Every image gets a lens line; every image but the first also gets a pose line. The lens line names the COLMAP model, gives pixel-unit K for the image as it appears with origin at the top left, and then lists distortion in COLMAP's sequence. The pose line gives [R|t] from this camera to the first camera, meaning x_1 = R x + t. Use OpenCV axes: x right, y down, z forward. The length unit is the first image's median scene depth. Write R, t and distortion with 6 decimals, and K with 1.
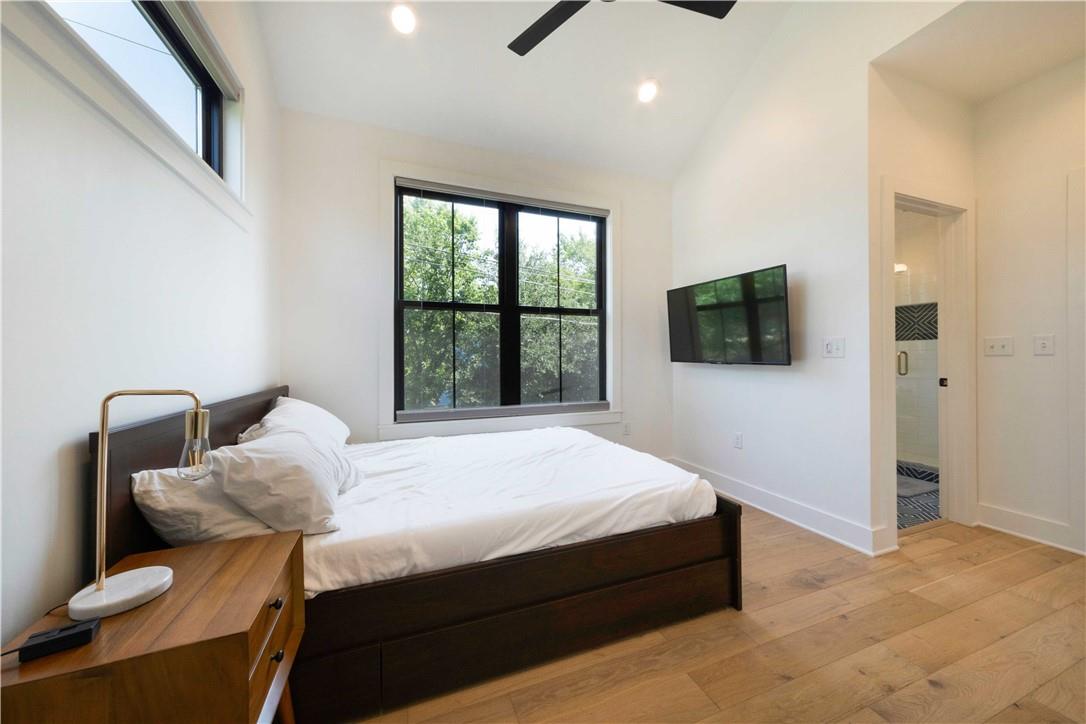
lens RADIAL K [[384.3, 0, 545.1], [0, 384.3, 356.5], [0, 0, 1]] dist [-0.000183, 0.002372]
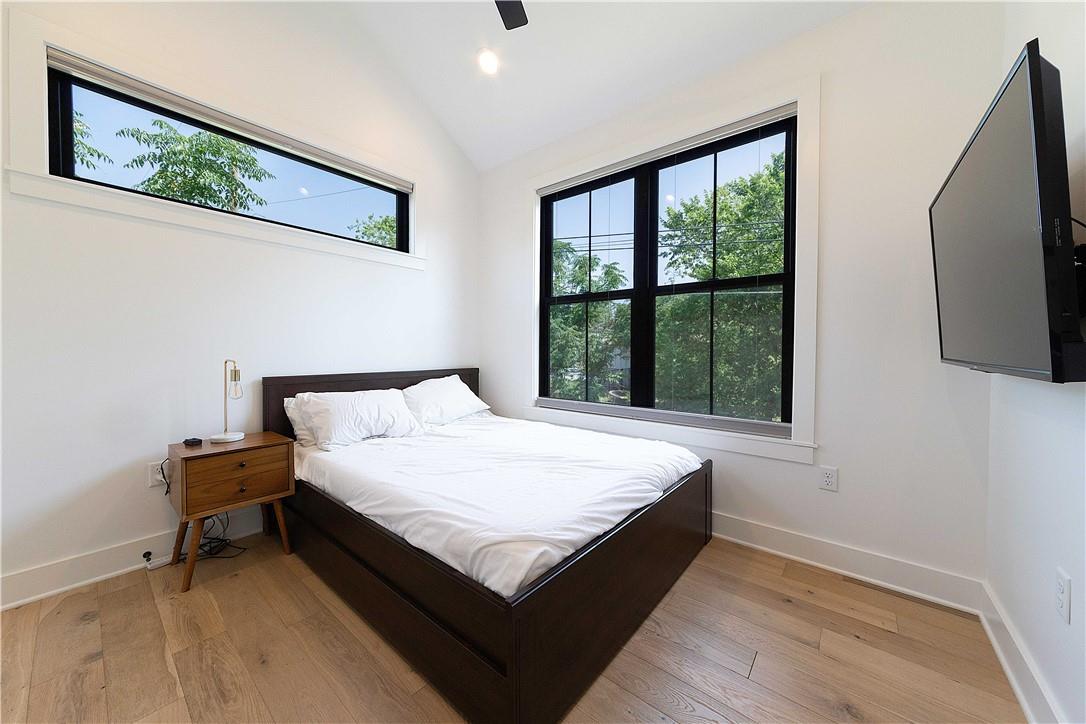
lens RADIAL K [[384.3, 0, 539.7], [0, 384.3, 355.8], [0, 0, 1]] dist [-0.000183, 0.002372]
pose [[0.480459, 0.017112, -0.876850, 0.593866], [-0.005957, 0.999850, 0.016249, 0.002015], [0.876997, -0.002584, 0.480489, 0.438941]]
